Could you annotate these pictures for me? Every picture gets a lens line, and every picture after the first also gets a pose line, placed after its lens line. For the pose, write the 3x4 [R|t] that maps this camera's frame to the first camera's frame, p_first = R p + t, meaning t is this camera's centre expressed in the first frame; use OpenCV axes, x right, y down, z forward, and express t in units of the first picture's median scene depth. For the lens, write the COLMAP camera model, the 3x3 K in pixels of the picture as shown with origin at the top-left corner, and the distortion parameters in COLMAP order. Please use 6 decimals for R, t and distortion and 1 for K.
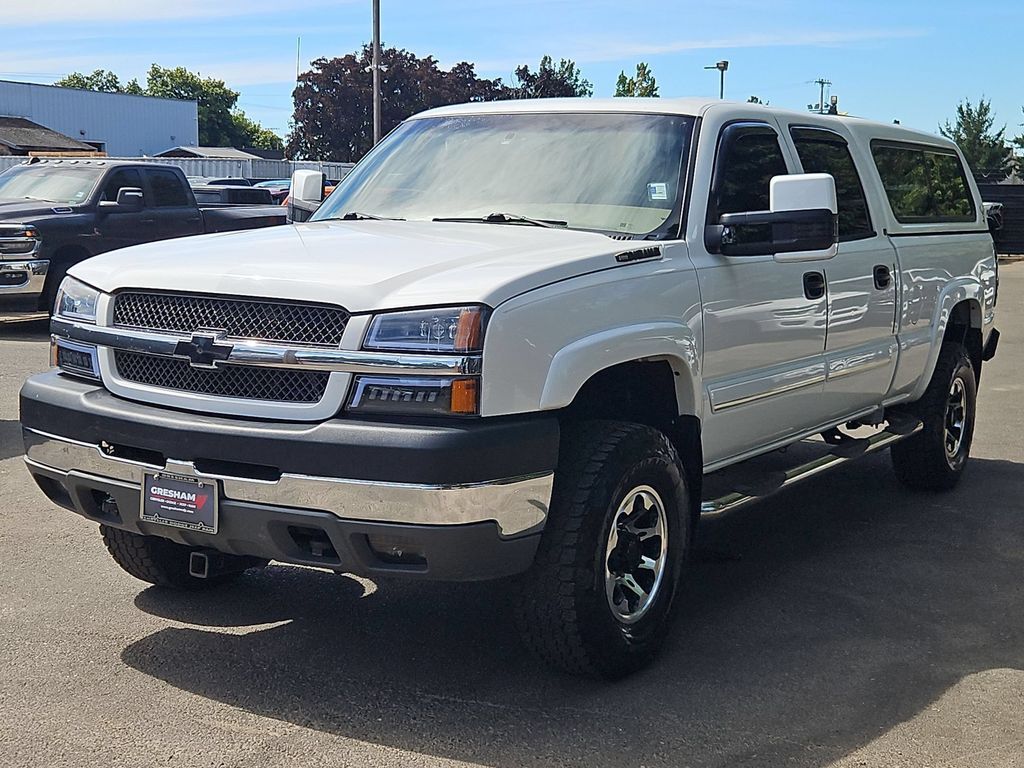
lens RADIAL K [[1449.9, 0, 511.4], [0, 1449.9, 338.4], [0, 0, 1]] dist [0.075970, -0.017797]
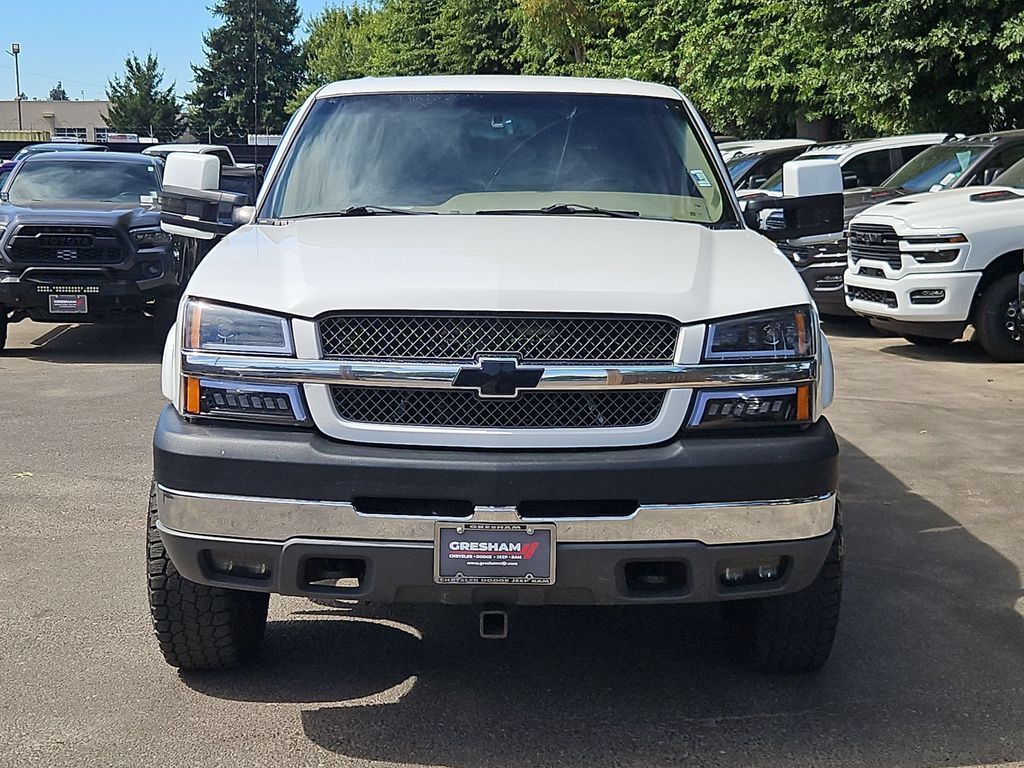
lens RADIAL K [[1531.5, 0, 482.4], [0, 1531.5, 382.1], [0, 0, 1]] dist [0.124743, -0.181436]
pose [[0.848436, -0.086653, 0.522157, -0.649176], [0.060262, 0.995907, 0.067356, -0.047818], [-0.525857, -0.025681, 0.850185, 0.215970]]
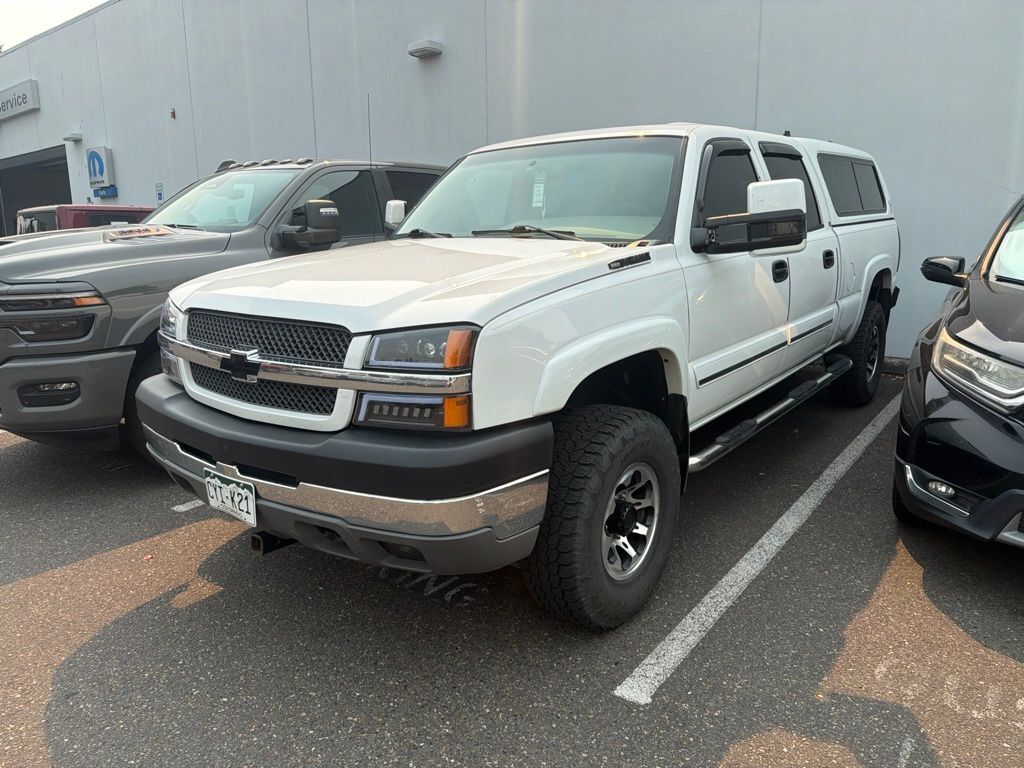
lens RADIAL K [[719.5, 0, 512.0], [0, 719.5, 384.0], [0, 0, 1]] dist [0.148464, -0.263292]
pose [[0.993466, -0.025563, -0.111228, 0.057892], [0.040196, 0.990518, 0.131372, -0.041353], [0.106815, -0.134985, 0.985073, 0.429014]]
